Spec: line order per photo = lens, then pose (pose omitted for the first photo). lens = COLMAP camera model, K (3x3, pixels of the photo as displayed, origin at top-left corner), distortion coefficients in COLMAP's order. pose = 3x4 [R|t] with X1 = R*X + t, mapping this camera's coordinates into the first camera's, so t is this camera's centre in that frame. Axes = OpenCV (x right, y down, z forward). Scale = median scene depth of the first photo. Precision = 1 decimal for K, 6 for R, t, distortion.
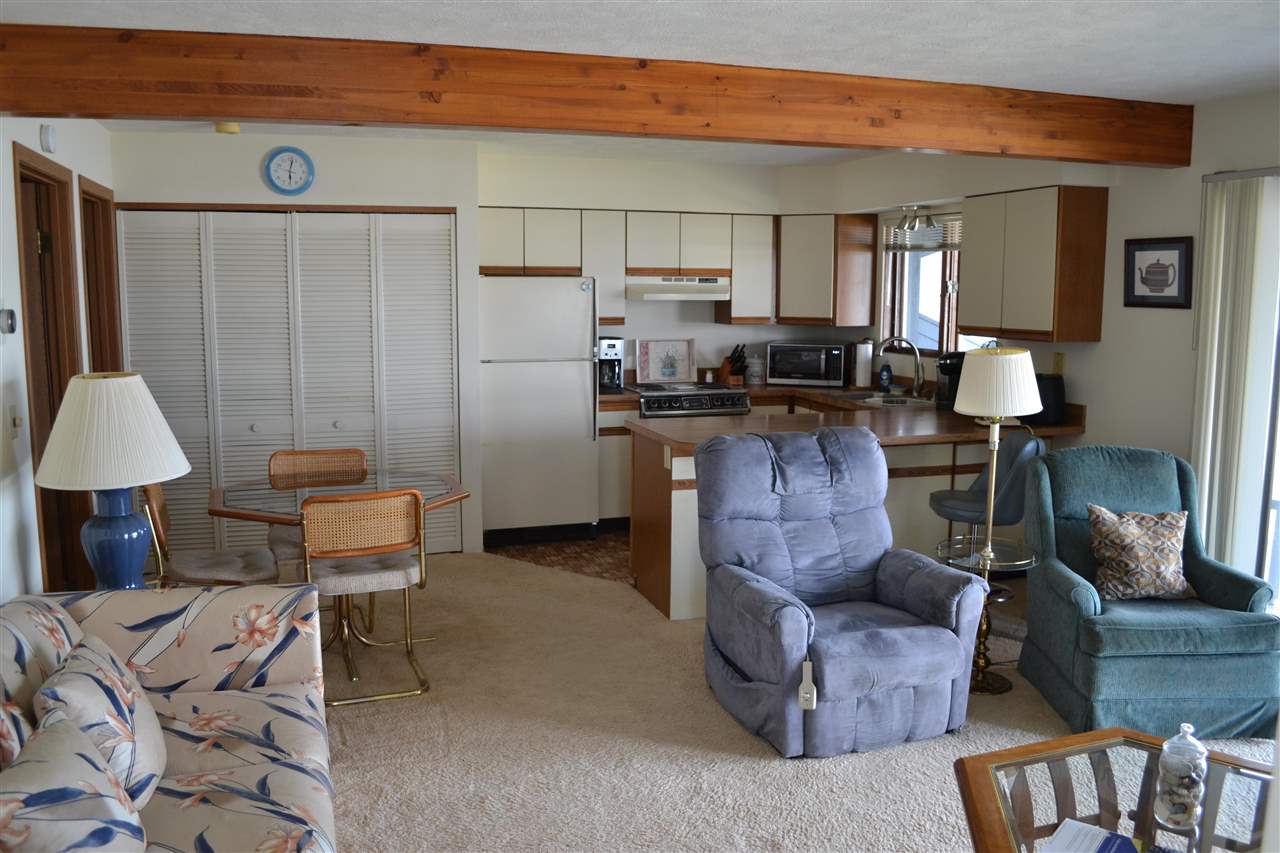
lens RADIAL K [[1020.1, 0, 638.5], [0, 1020.1, 433.5], [0, 0, 1]] dist [-0.082629, 0.005184]
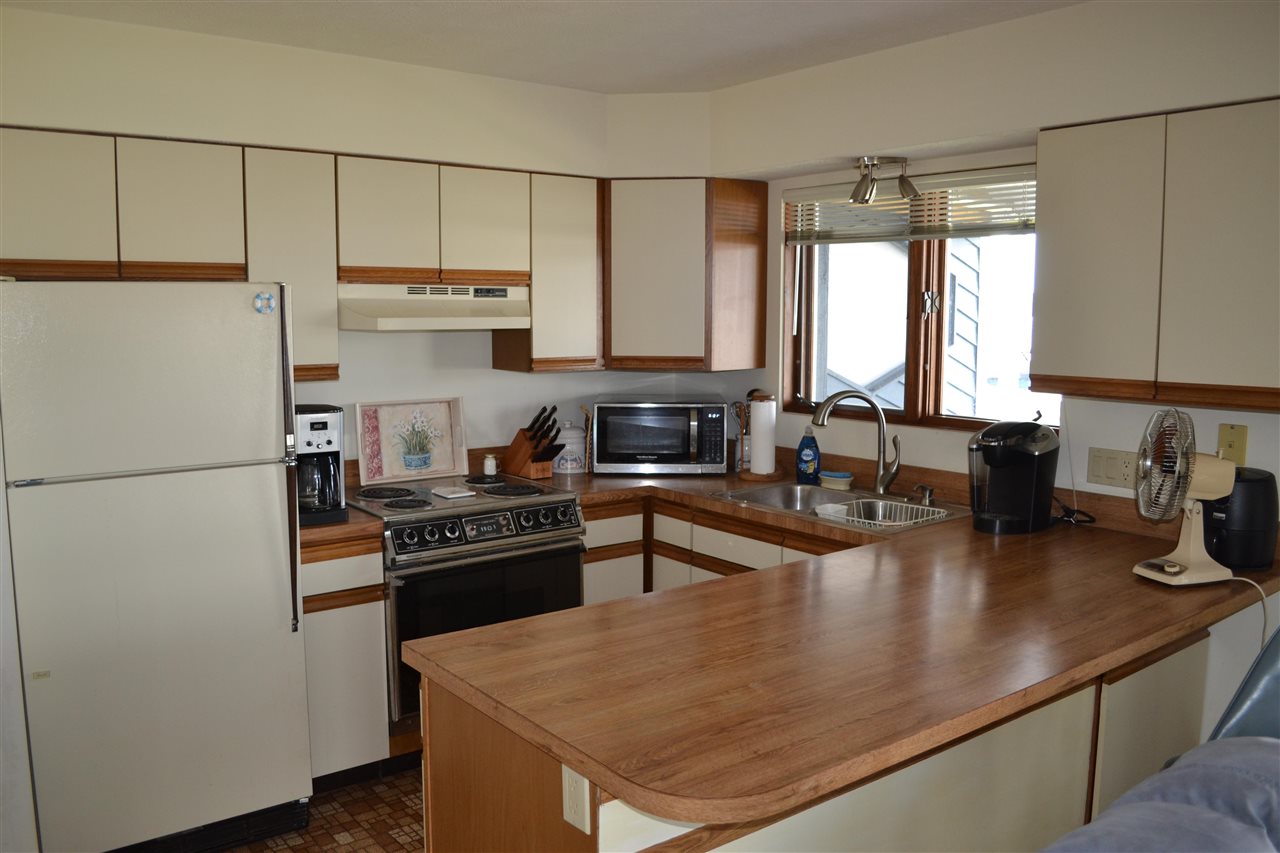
lens RADIAL K [[1020.1, 0, 638.5], [0, 1020.1, 433.5], [0, 0, 1]] dist [-0.082629, 0.005184]
pose [[0.942197, -0.042054, 0.332410, -0.040951], [0.049855, 0.998644, -0.014969, -0.063168], [-0.331330, 0.030676, 0.943016, 0.464625]]
